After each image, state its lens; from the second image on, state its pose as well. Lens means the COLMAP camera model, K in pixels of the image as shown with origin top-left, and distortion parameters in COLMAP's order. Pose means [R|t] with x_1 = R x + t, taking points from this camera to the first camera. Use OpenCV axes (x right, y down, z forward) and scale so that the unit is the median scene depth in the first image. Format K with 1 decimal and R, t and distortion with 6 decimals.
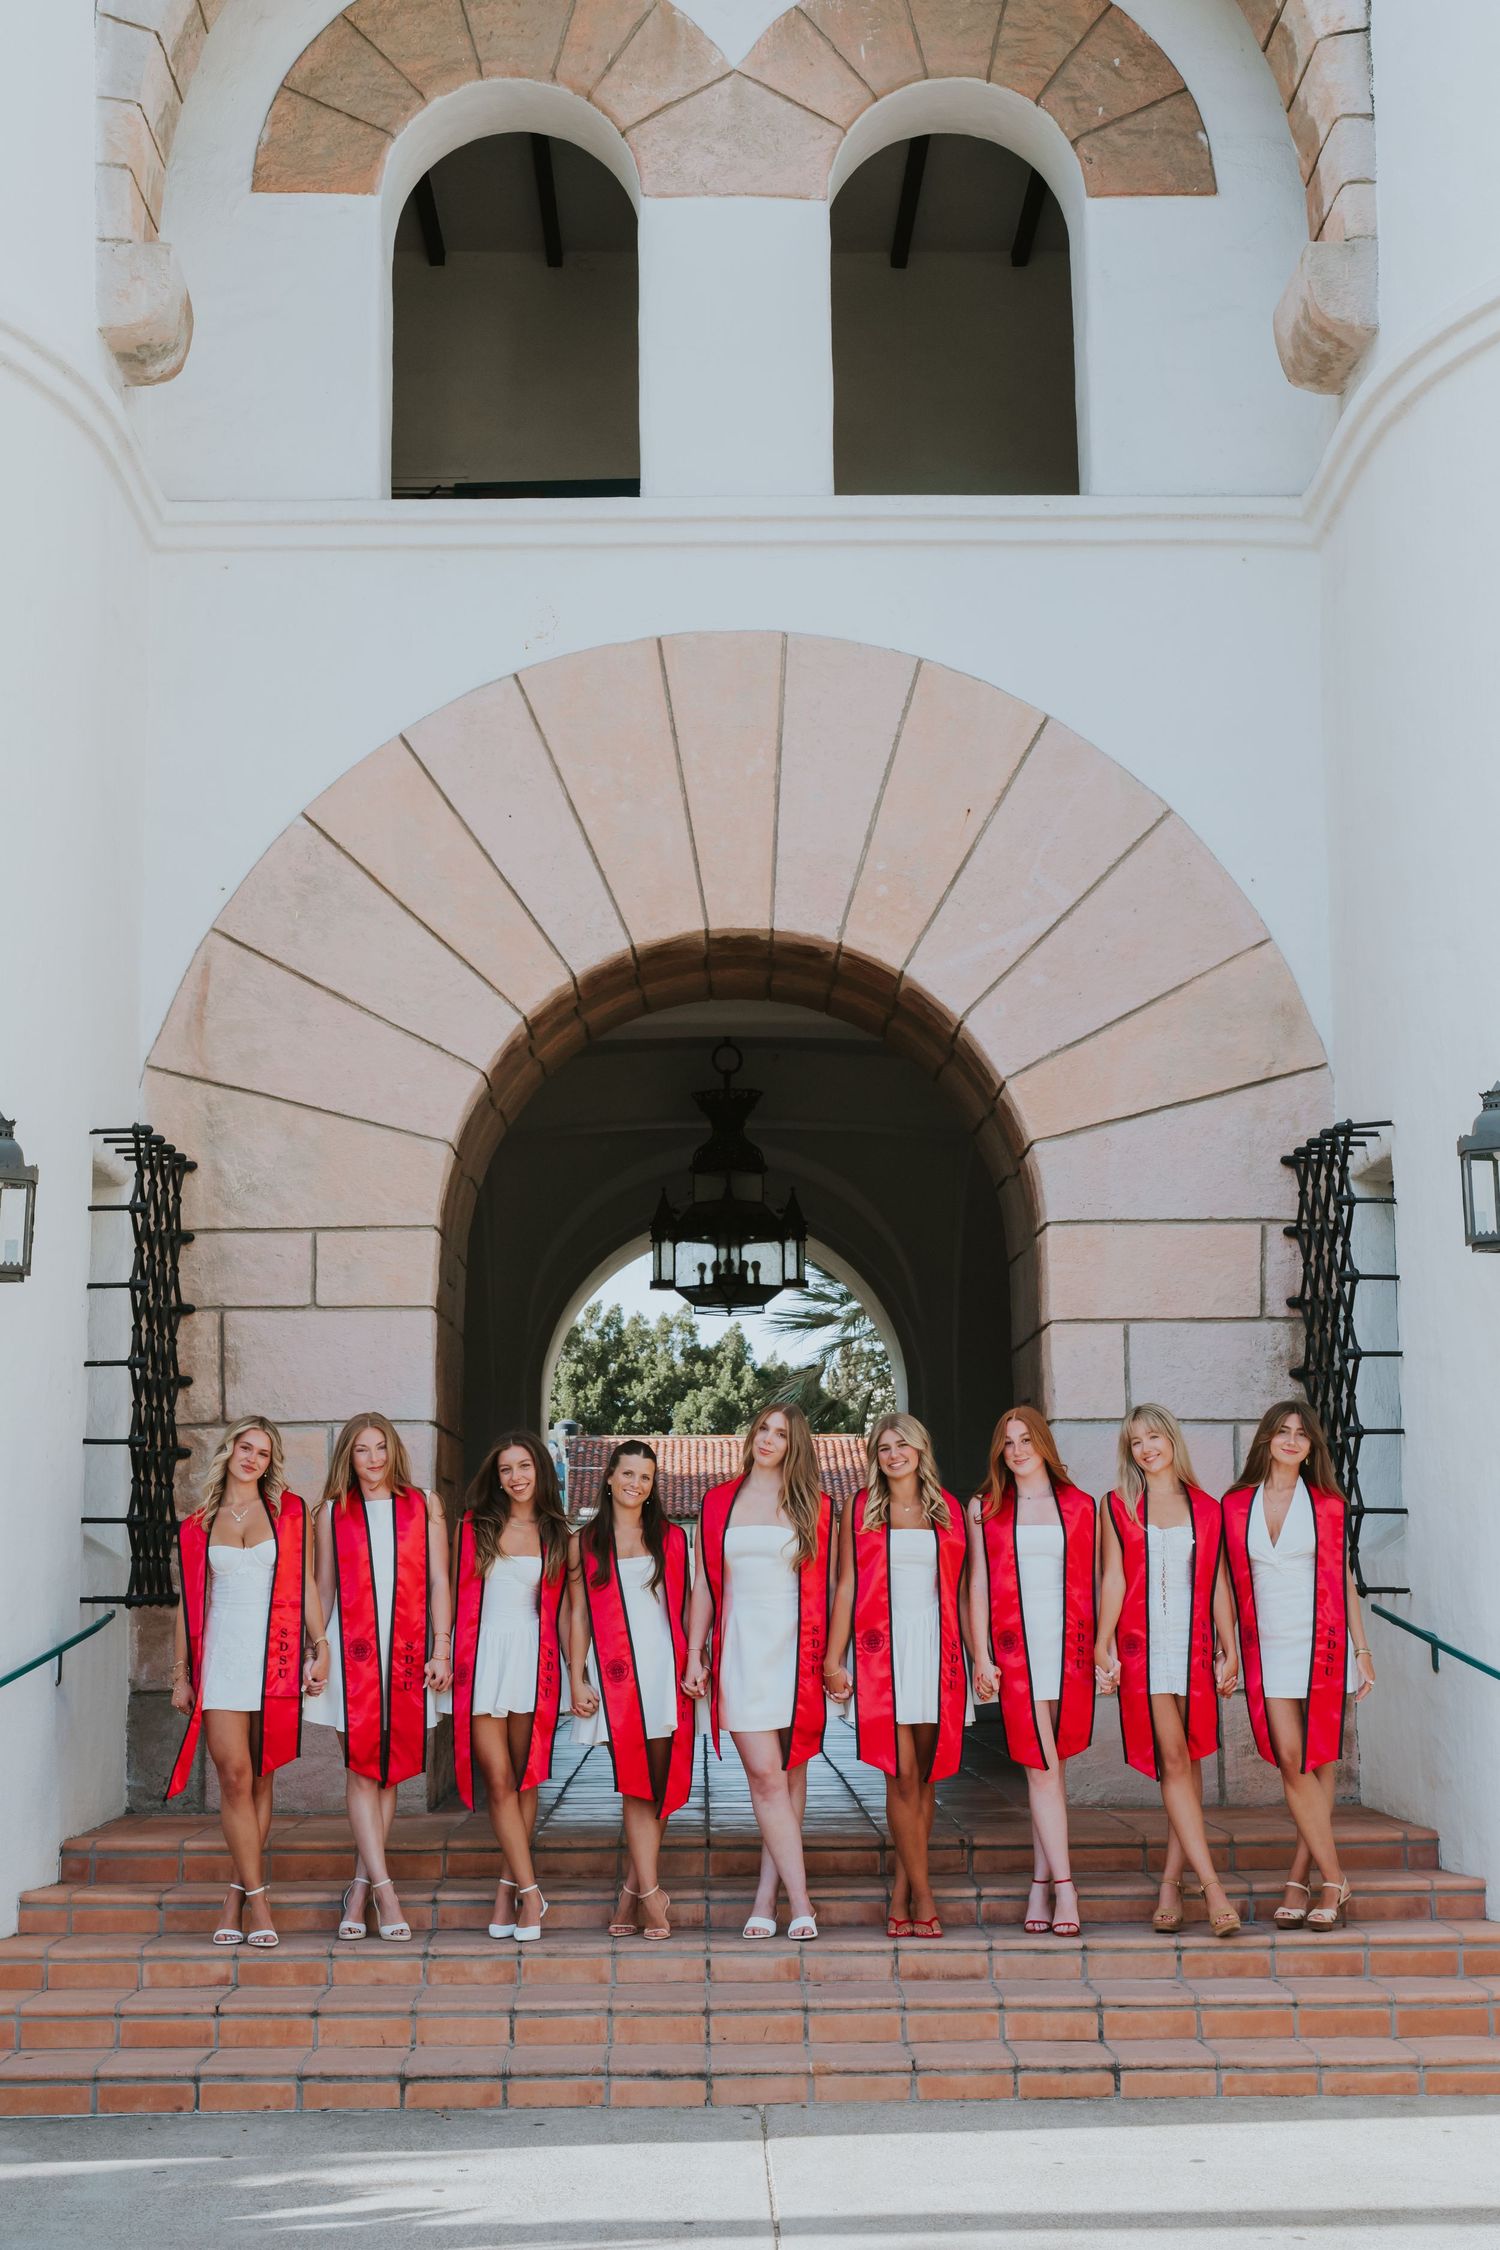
lens RADIAL K [[3218.8, 0, 750.0], [0, 3218.8, 1125.0], [0, 0, 1]] dist [0.033393, -0.035733]
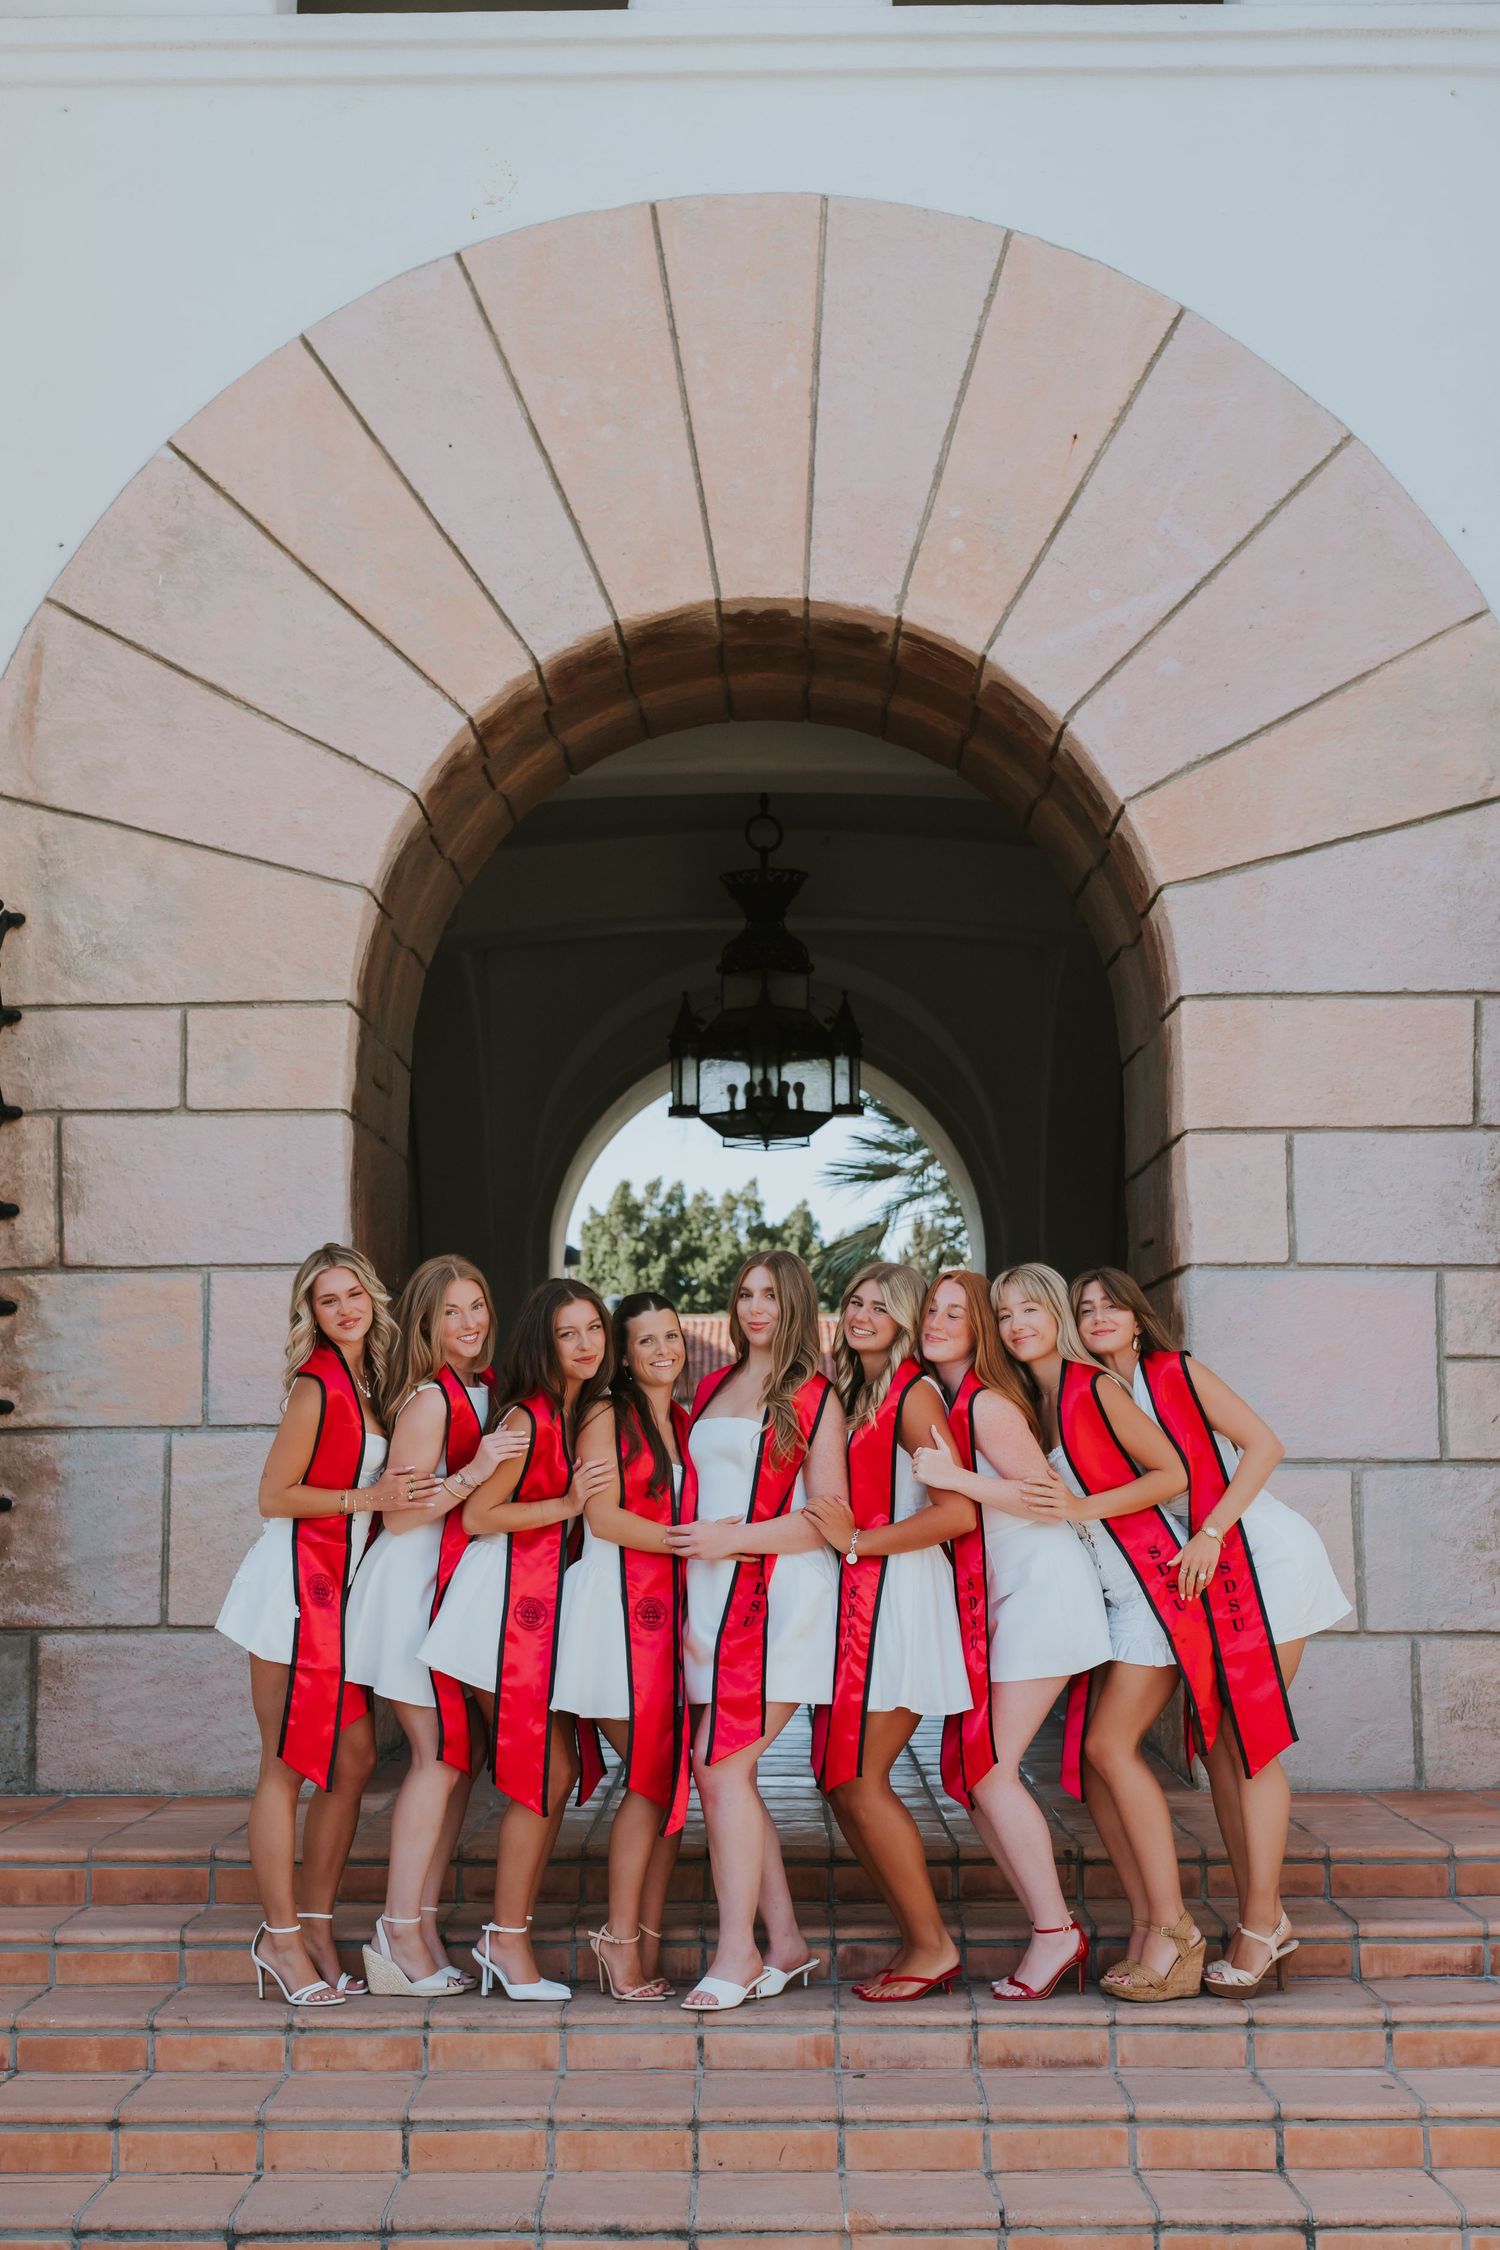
lens RADIAL K [[3218.8, 0, 750.0], [0, 3218.8, 1125.0], [0, 0, 1]] dist [0.033393, -0.035733]
pose [[0.999745, 0.000066, -0.022596, 0.010680], [0.000742, 0.999360, 0.035768, 0.033150], [0.022584, -0.035776, 0.999105, 0.263319]]
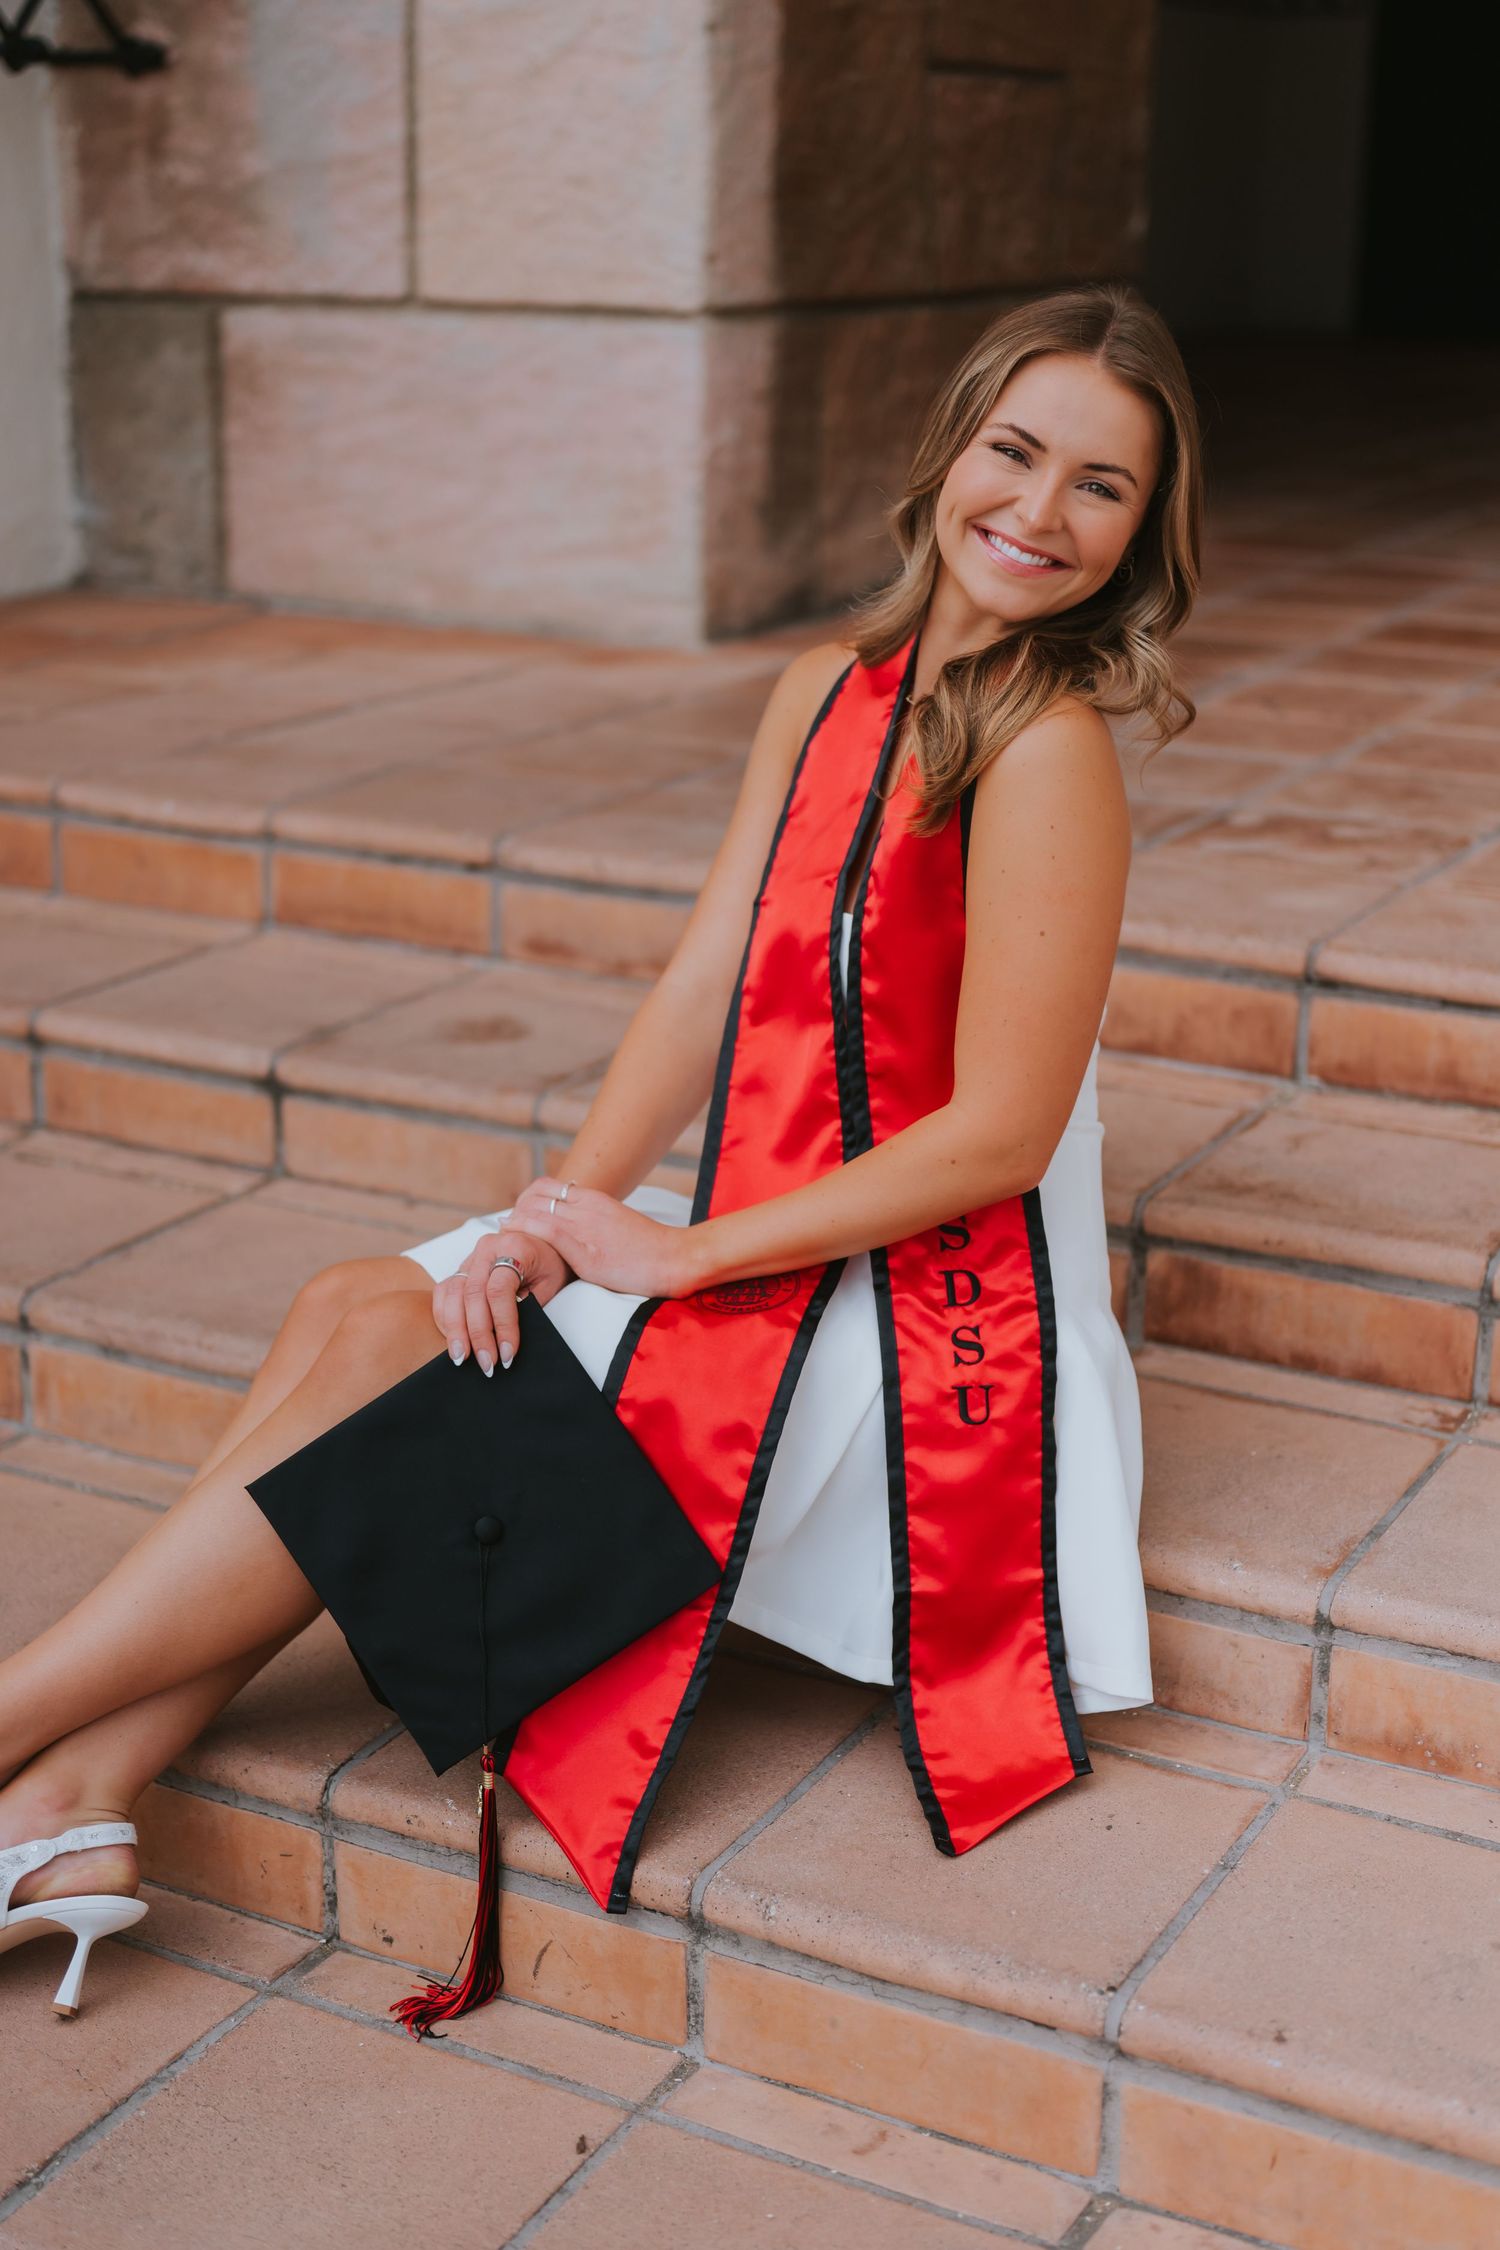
lens RADIAL K [[3148.1, 0, 862.2], [0, 3148.1, 1067.9], [0, 0, 1]] dist [-0.002868, -0.016853]
pose [[0.873694, 0.148591, -0.463228, 0.091530], [0.056145, 0.915048, 0.399419, 0.109456], [0.483225, -0.374977, 0.791129, 0.679883]]
